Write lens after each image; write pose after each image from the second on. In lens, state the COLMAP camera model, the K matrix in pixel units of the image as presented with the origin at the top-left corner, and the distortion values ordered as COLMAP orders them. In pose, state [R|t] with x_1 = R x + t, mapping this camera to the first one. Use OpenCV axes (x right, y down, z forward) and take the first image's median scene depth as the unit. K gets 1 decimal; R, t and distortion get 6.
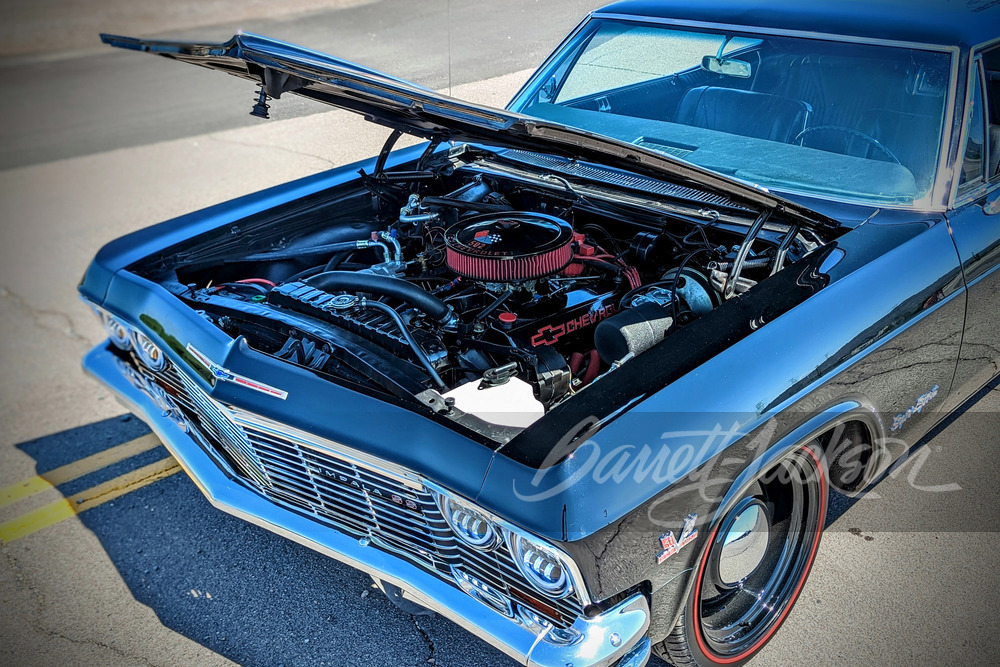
lens RADIAL K [[998.3, 0, 500.0], [0, 998.3, 333.5], [0, 0, 1]] dist [0.132438, -0.282286]
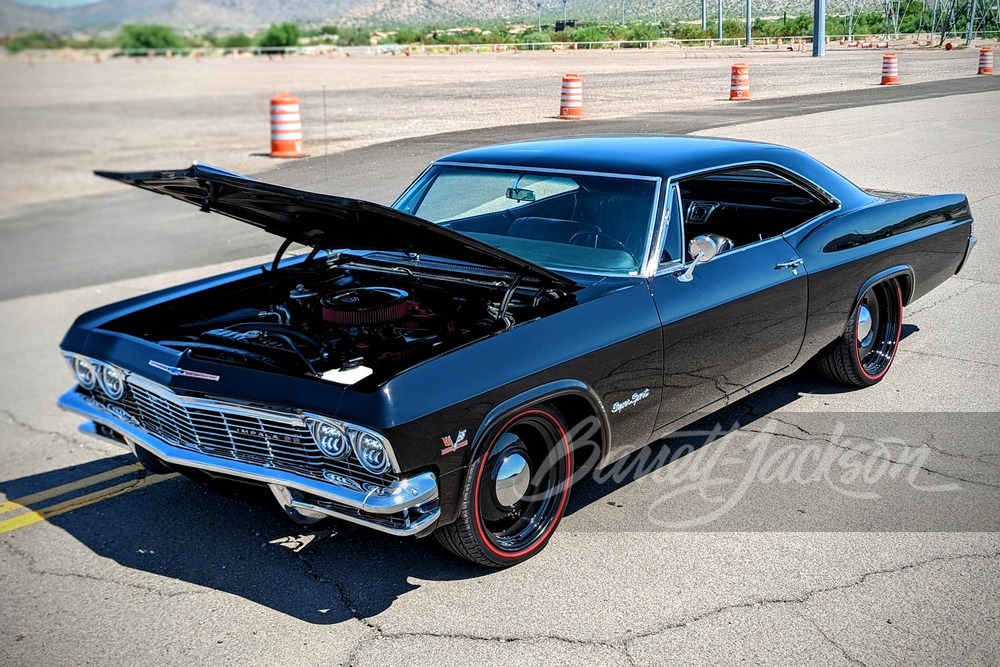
lens RADIAL K [[1233.8, 0, 500.0], [0, 1233.8, 333.5], [0, 0, 1]] dist [0.010951, -0.047316]
pose [[0.997280, -0.014219, 0.072324, 0.073440], [0.027881, 0.981084, -0.191567, 0.296696], [-0.068232, 0.193062, 0.978811, -0.757427]]
